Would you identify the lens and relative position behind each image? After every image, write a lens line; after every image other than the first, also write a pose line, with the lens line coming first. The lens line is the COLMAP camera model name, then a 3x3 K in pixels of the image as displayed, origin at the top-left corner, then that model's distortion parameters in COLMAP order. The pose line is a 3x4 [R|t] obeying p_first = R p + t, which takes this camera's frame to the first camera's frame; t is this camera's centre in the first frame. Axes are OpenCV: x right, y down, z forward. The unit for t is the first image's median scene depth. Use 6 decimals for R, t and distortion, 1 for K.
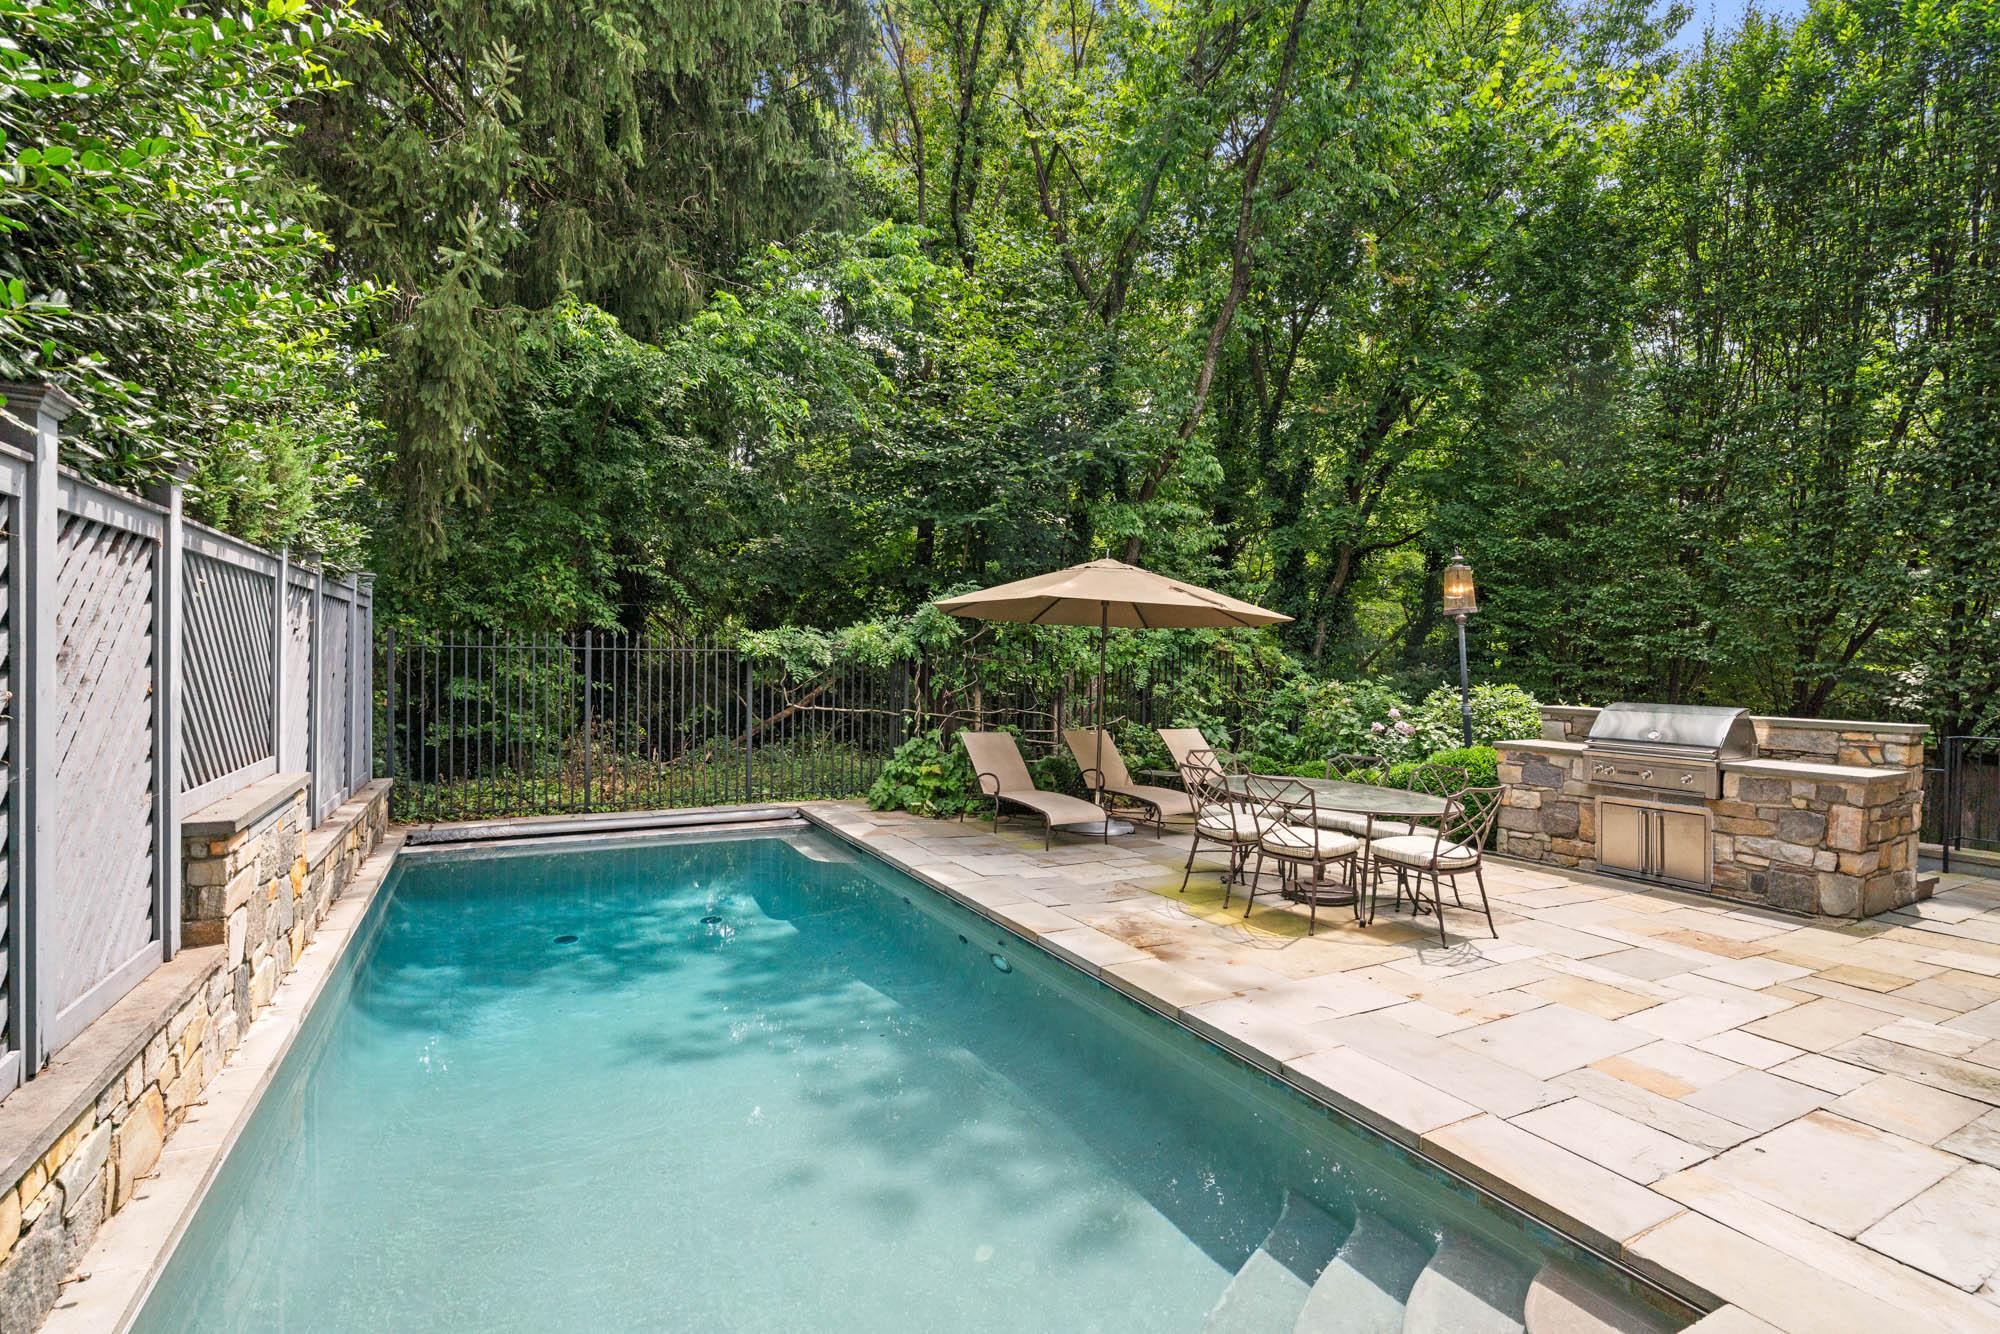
lens RADIAL K [[909.0, 0, 1000.0], [0, 909.0, 667.0], [0, 0, 1]] dist [0.000887, -0.000008]
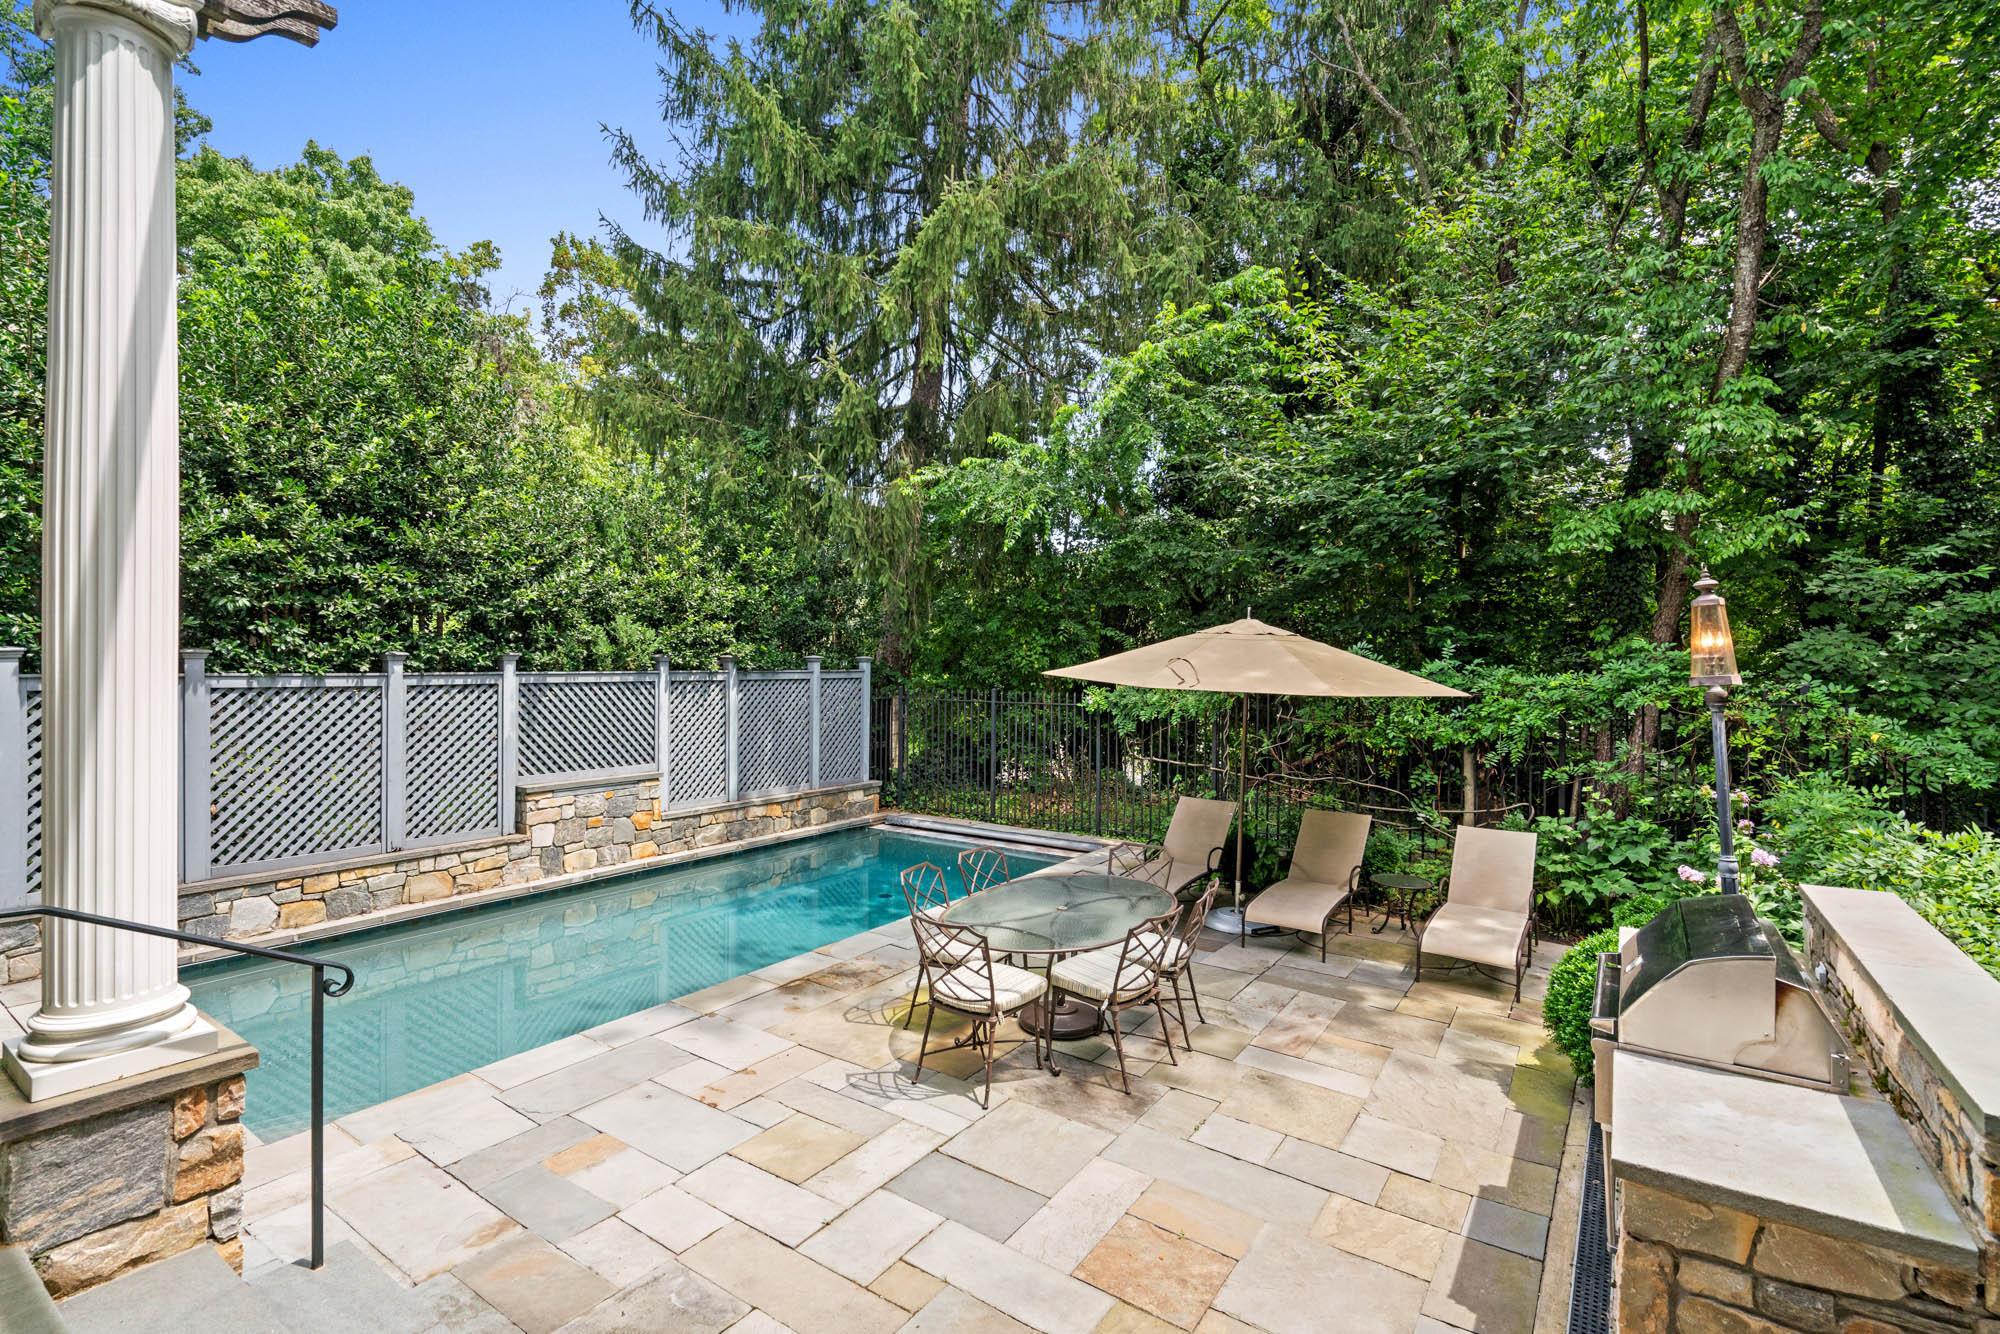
lens RADIAL K [[909.0, 0, 1000.0], [0, 909.0, 667.0], [0, 0, 1]] dist [0.000887, -0.000008]
pose [[0.453848, -0.003622, -0.891072, 1.354254], [-0.001868, 0.999986, -0.005015, -0.115175], [0.891077, 0.003940, 0.453835, 0.642172]]
